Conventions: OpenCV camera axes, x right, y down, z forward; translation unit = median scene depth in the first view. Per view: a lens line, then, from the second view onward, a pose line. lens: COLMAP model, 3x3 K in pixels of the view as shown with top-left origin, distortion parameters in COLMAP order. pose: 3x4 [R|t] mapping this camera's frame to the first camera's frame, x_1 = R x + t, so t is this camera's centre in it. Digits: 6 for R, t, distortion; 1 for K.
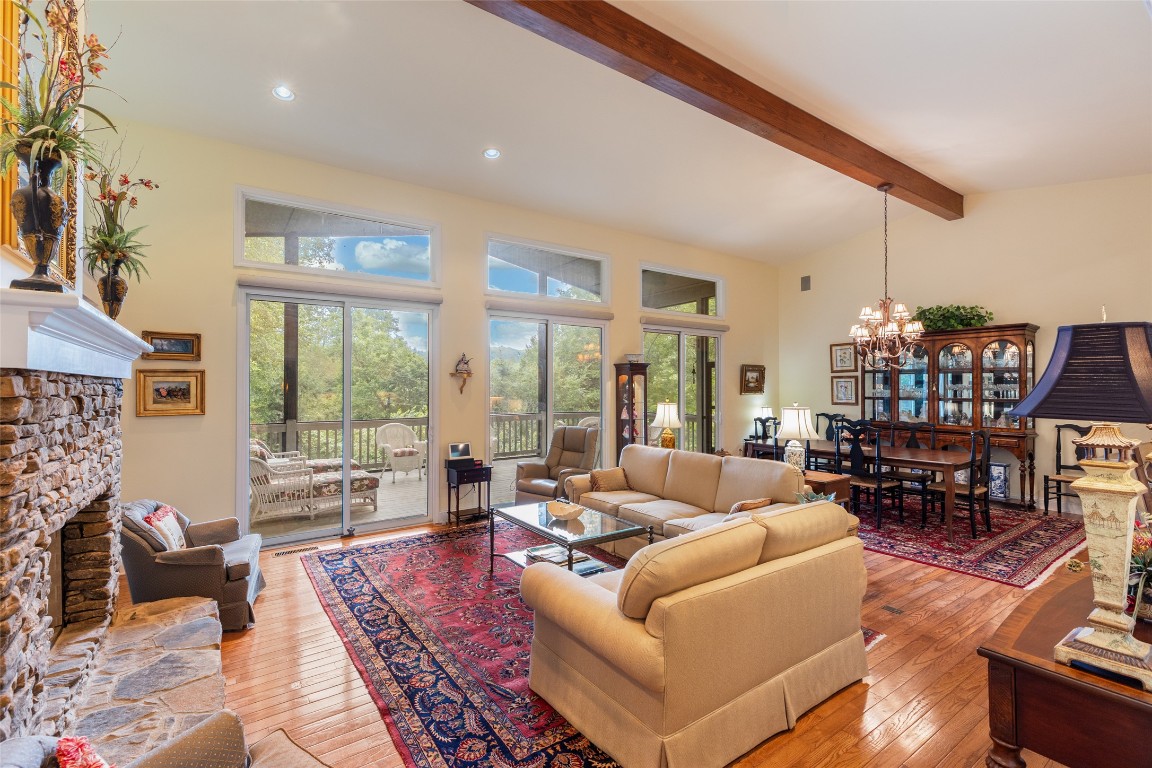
lens RADIAL K [[523.8, 0, 577.2], [0, 523.8, 380.5], [0, 0, 1]] dist [0.004278, 0.001024]
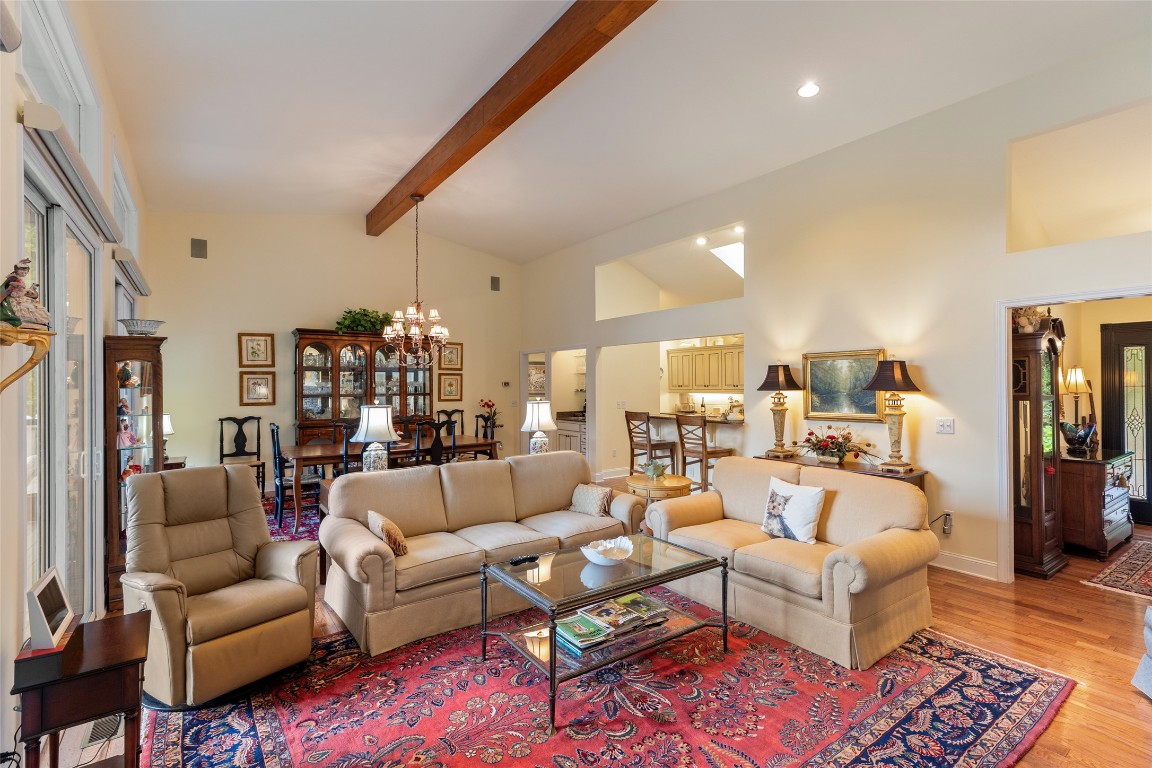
lens RADIAL K [[515.0, 0, 579.5], [0, 515.0, 385.6], [0, 0, 1]] dist [-0.004512, 0.000111]
pose [[-0.000417, -0.000343, 1.000000, -0.601133], [-0.008885, 0.999960, 0.000340, 0.016468], [-0.999960, -0.008885, -0.000420, 0.857114]]
